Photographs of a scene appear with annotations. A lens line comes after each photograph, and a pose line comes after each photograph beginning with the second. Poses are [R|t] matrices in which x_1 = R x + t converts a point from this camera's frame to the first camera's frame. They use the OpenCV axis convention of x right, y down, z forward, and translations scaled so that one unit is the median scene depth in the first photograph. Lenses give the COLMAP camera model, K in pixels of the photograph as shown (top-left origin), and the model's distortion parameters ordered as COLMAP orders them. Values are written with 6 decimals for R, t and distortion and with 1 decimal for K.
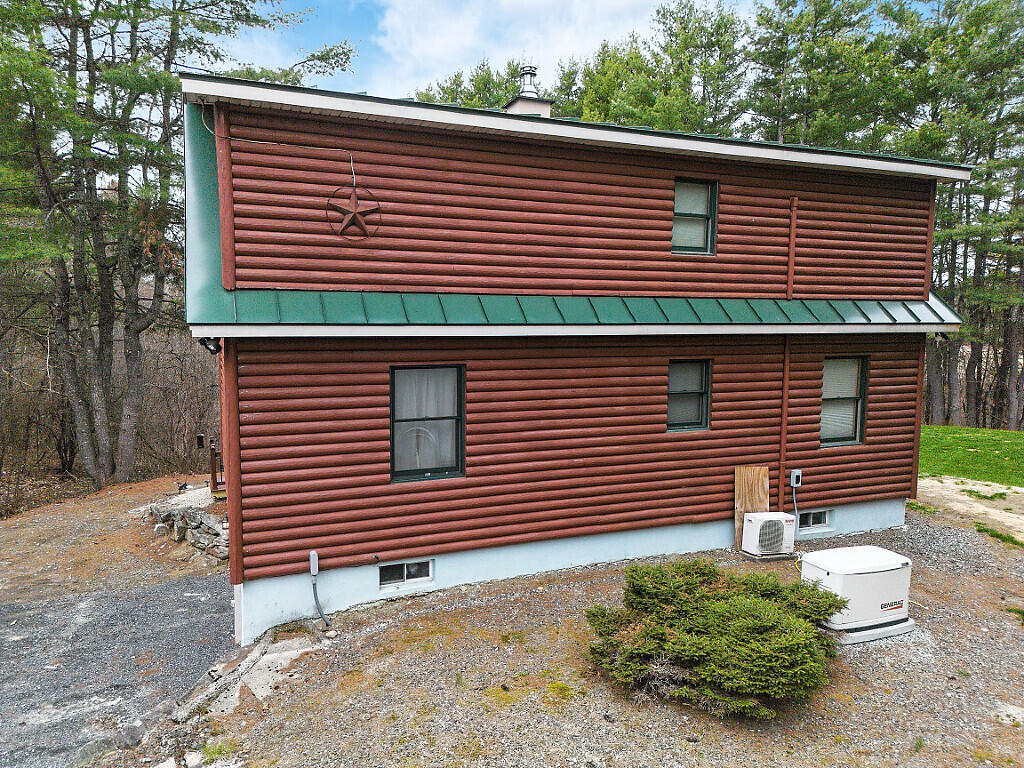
lens RADIAL K [[710.2, 0, 512.0], [0, 710.2, 384.0], [0, 0, 1]] dist [0.089857, -0.074904]
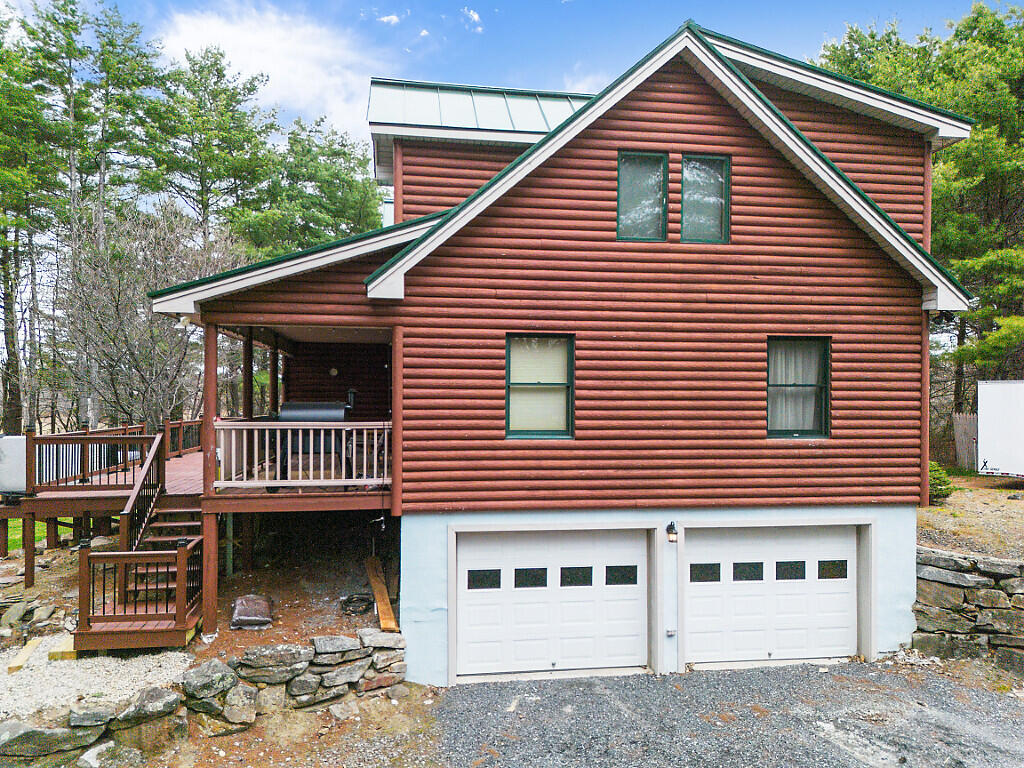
lens RADIAL K [[697.9, 0, 512.0], [0, 697.9, 384.0], [0, 0, 1]] dist [0.000147, -0.000824]
pose [[0.277239, -0.001548, 0.960800, -1.245371], [0.095685, 0.995072, -0.026007, 0.017274], [-0.956025, 0.099144, 0.276020, 0.940432]]
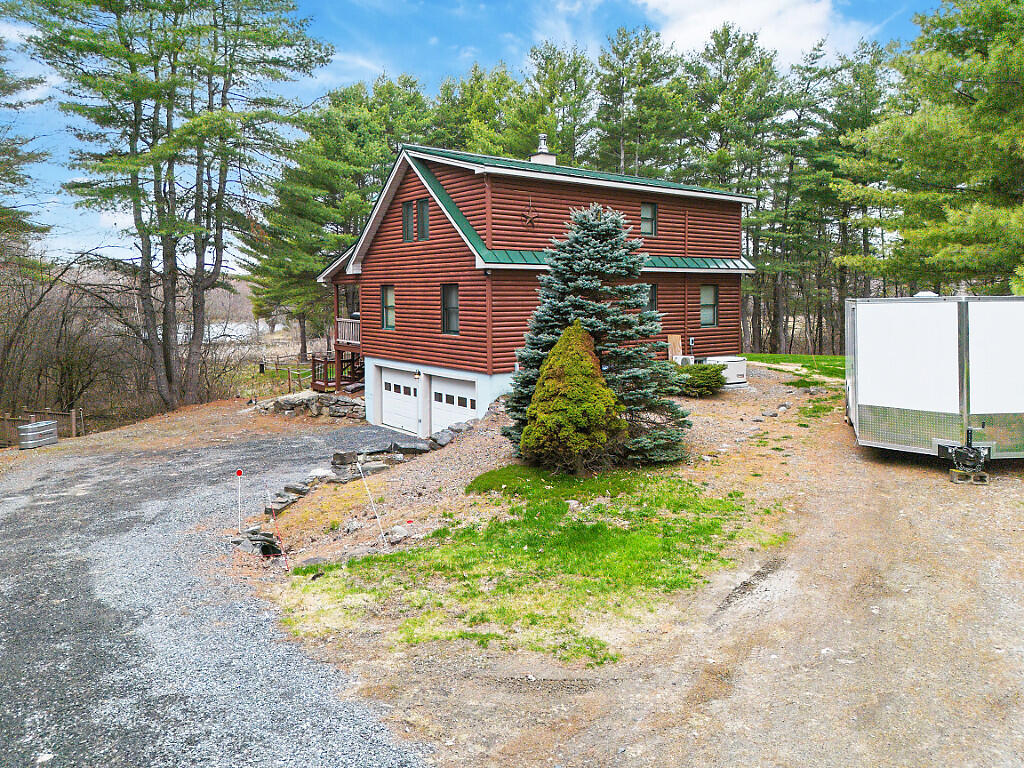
lens RADIAL K [[732.9, 0, 515.7], [0, 732.9, 321.8], [0, 0, 1]] dist [0.007956, 0.000139]
pose [[0.967665, -0.020388, 0.251415, -0.623644], [0.035180, 0.997895, -0.054484, 0.165709], [-0.249774, 0.061567, 0.966345, -0.921480]]
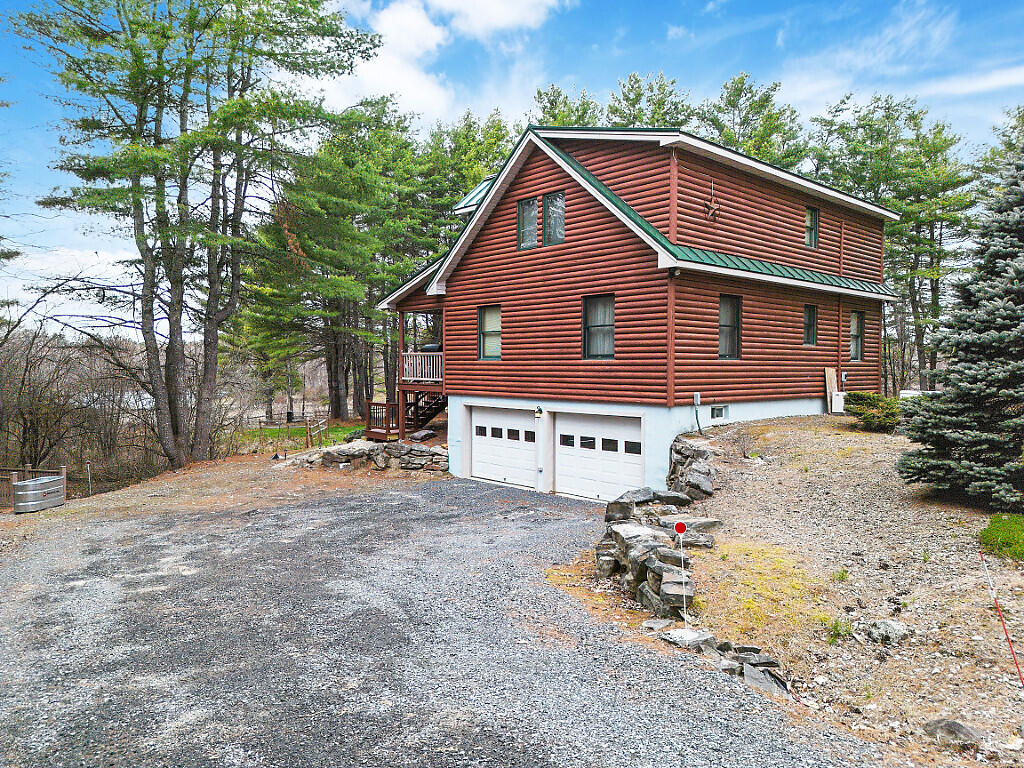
lens RADIAL K [[686.8, 0, 512.0], [0, 686.8, 384.0], [0, 0, 1]] dist [0.008393, 0.000590]
pose [[0.936630, -0.014424, 0.350024, -0.953838], [0.039282, 0.997175, -0.064020, 0.220093], [-0.348112, 0.073713, 0.934550, -0.328746]]
